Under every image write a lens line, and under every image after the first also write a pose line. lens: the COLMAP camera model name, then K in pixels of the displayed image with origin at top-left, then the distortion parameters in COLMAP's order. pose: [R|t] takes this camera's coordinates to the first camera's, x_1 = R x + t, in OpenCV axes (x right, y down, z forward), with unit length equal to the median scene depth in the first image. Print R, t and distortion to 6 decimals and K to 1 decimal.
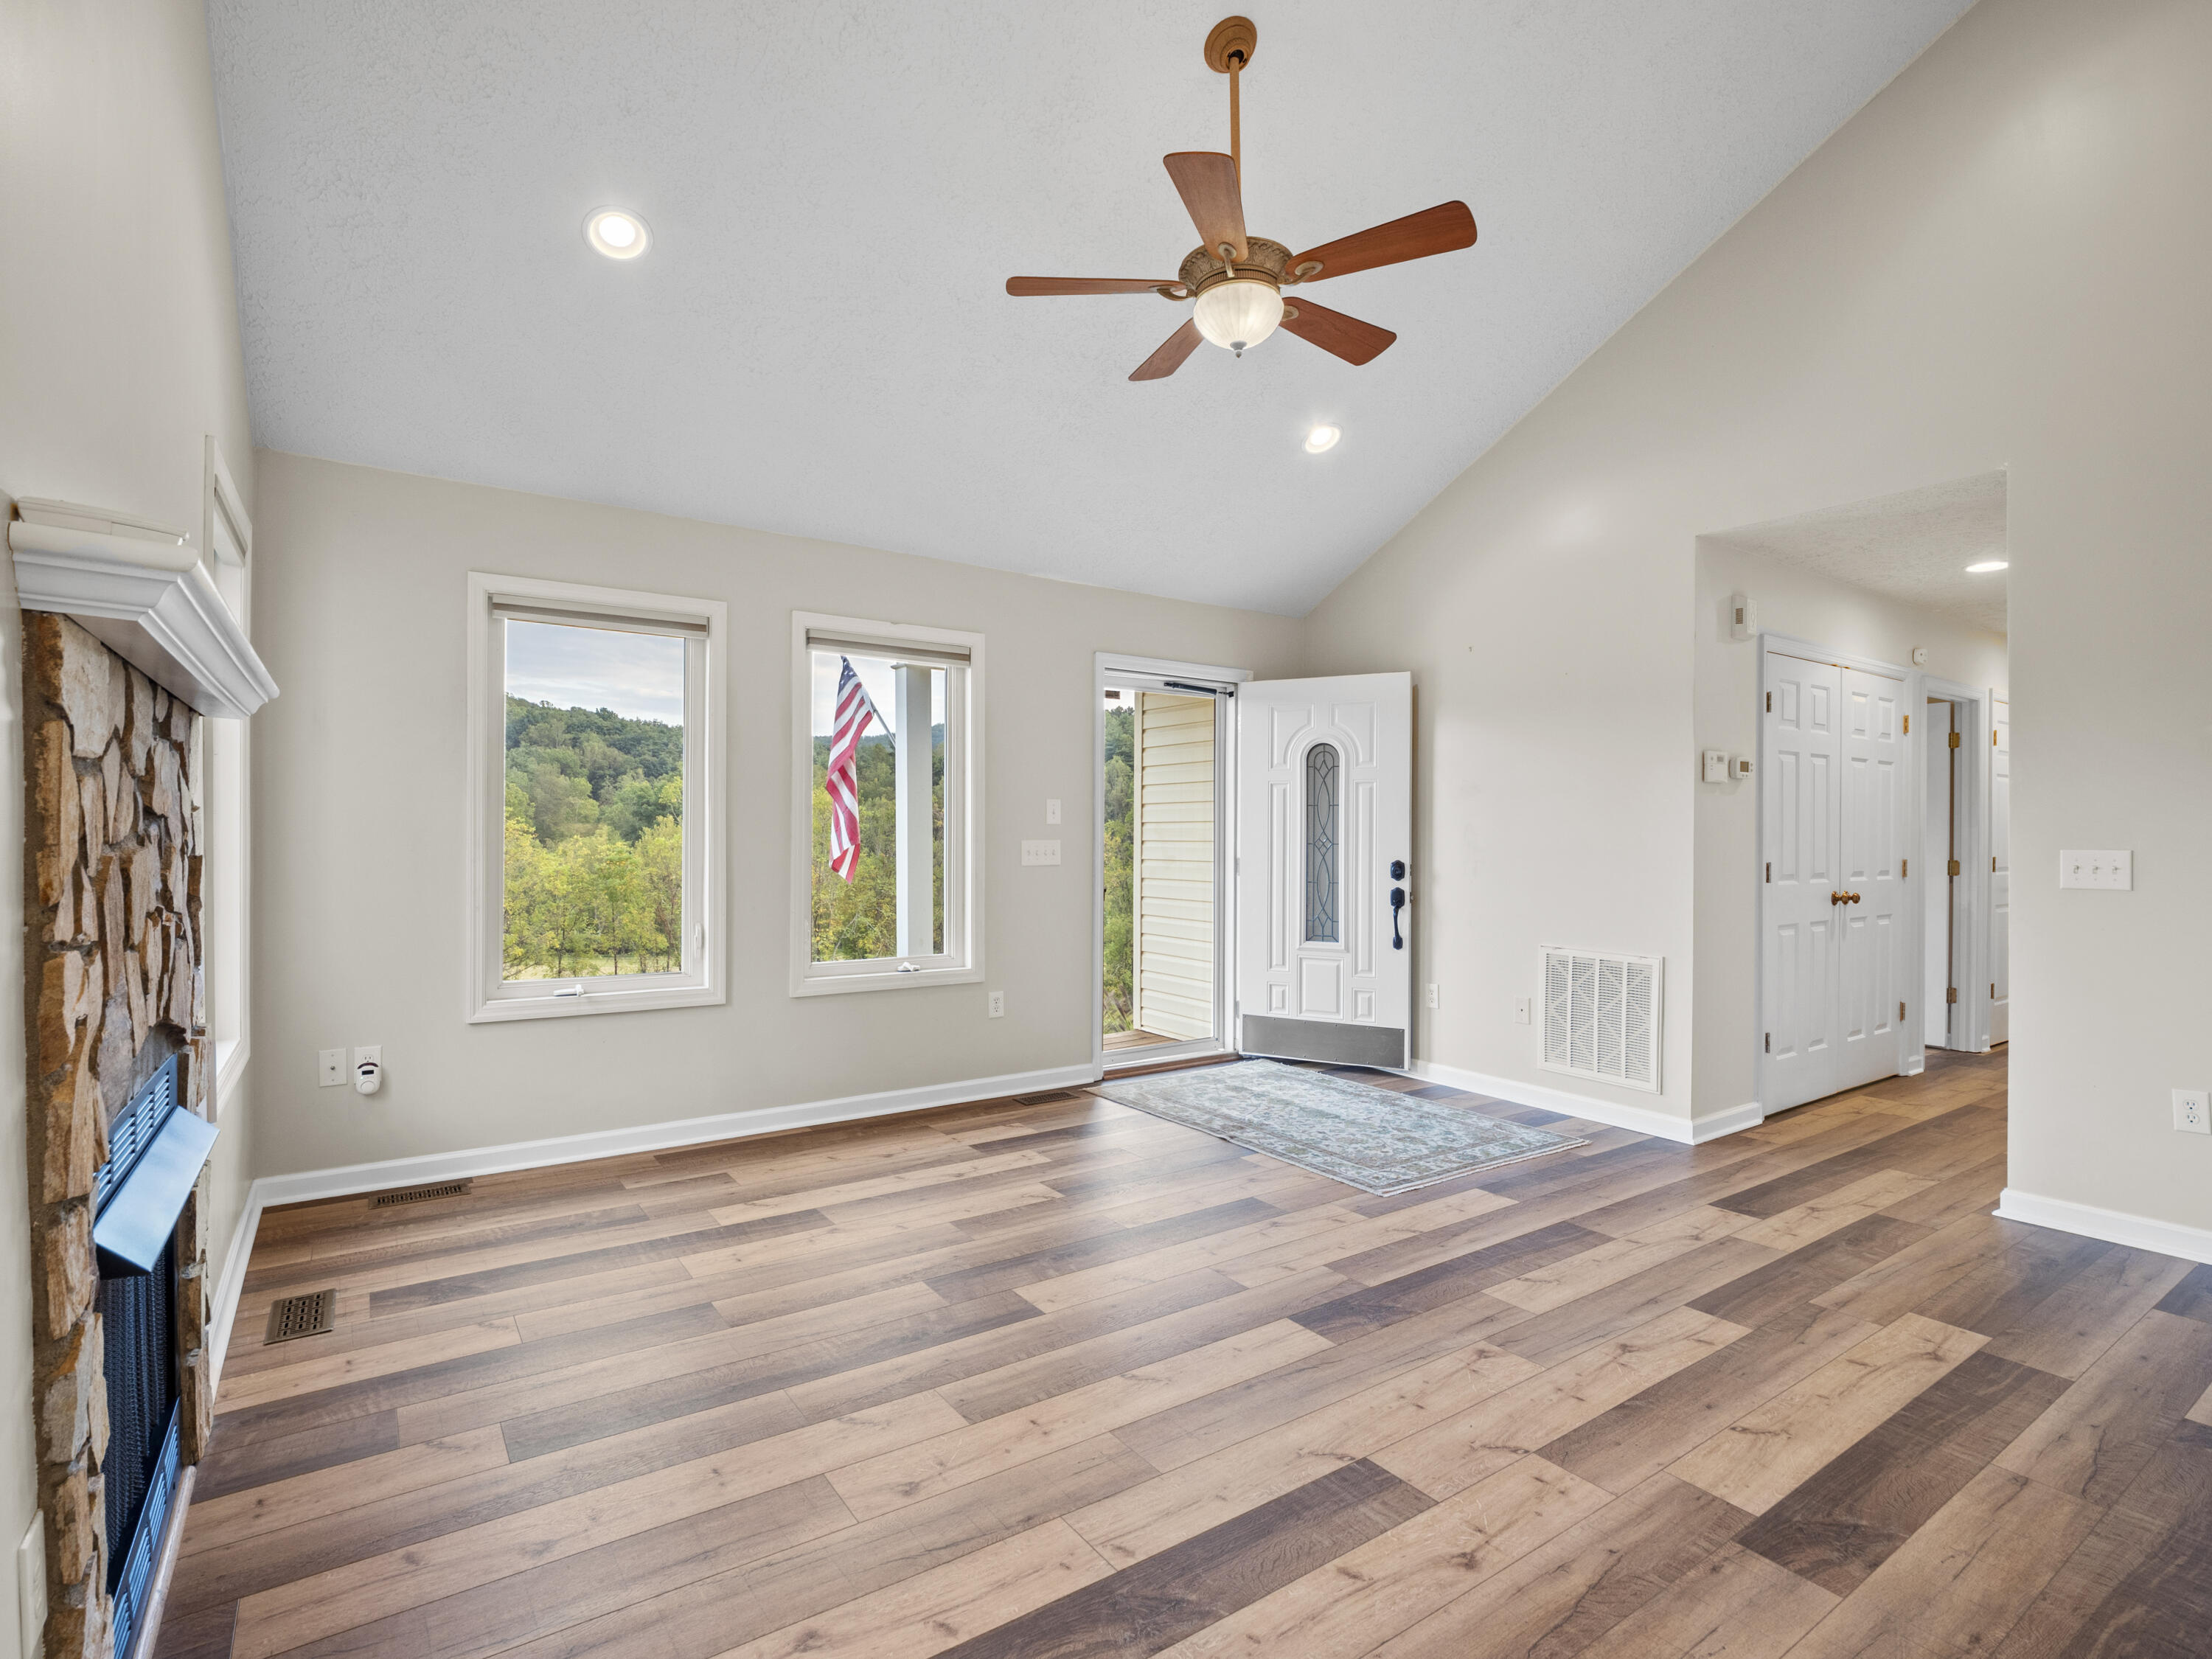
lens RADIAL K [[1086.8, 0, 1120.2], [0, 1086.8, 836.5], [0, 0, 1]] dist [-0.004308, -0.001611]
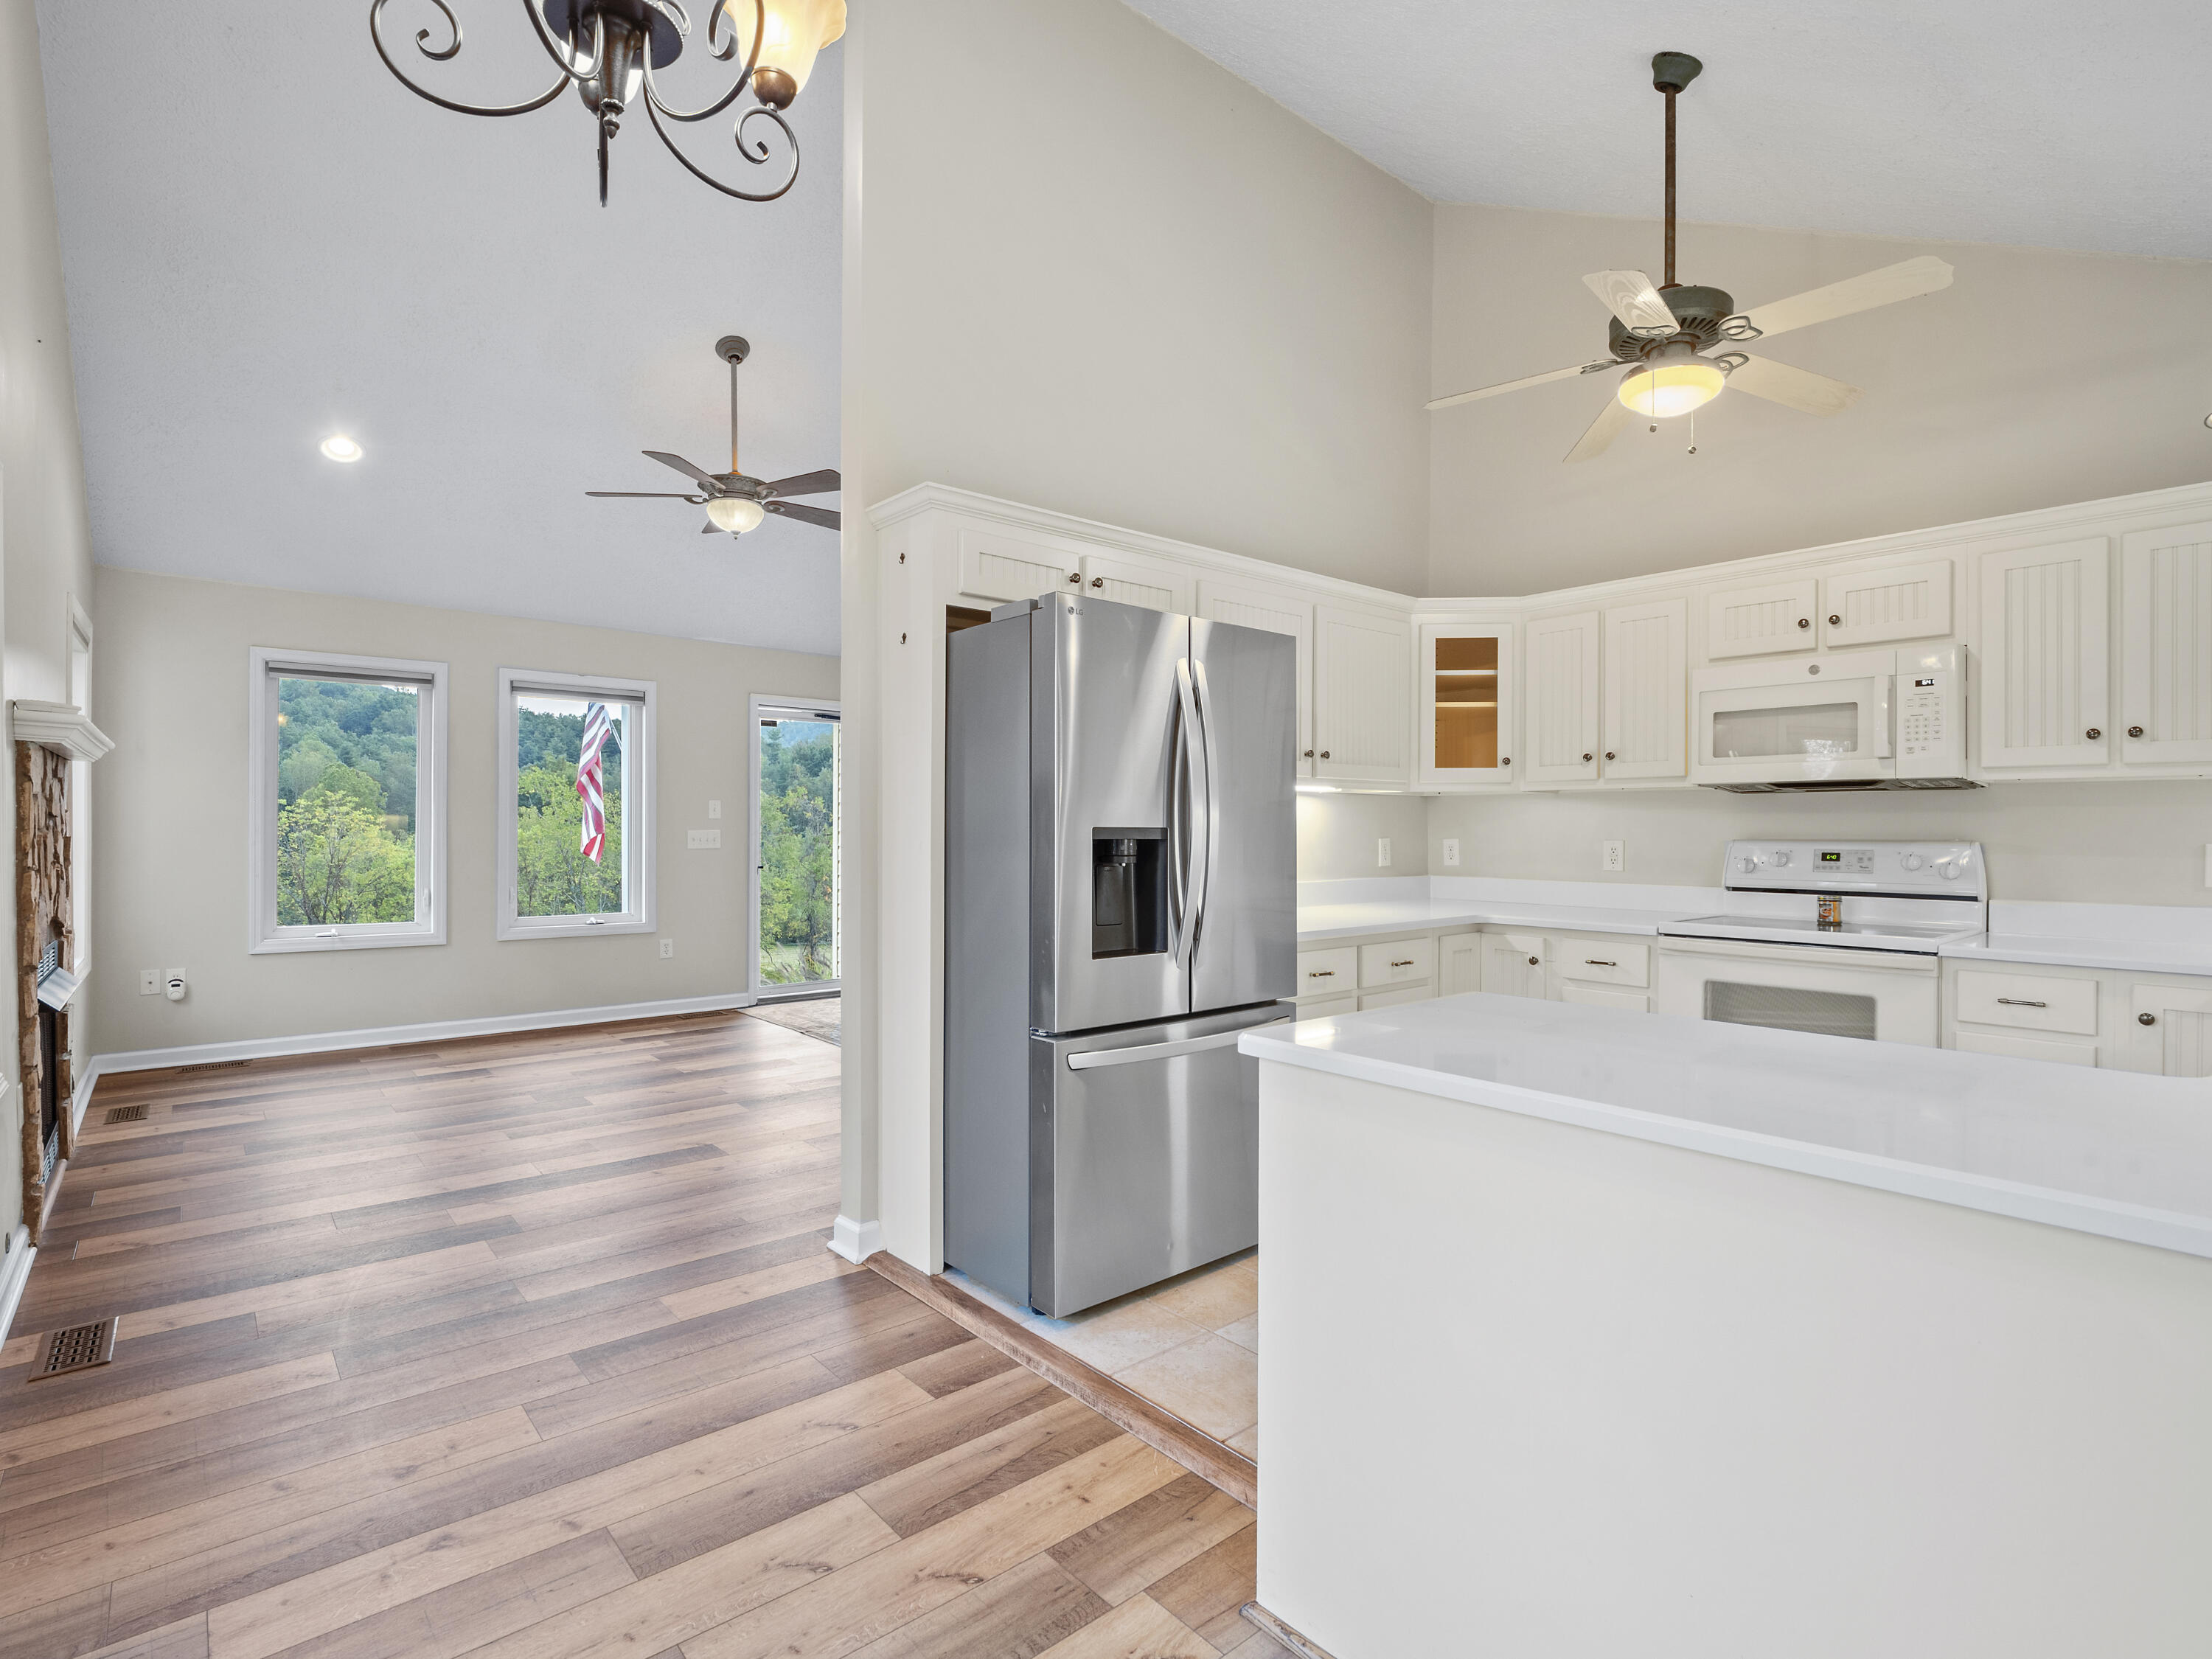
lens RADIAL K [[1078.9, 0, 1106.0], [0, 1078.9, 829.5], [0, 0, 1]] dist [-0.003478, 0.000061]
pose [[0.995725, 0.001227, 0.092361, 0.572455], [-0.001322, 0.999999, 0.000962, 0.000987], [-0.092359, -0.001080, 0.995725, -0.764309]]
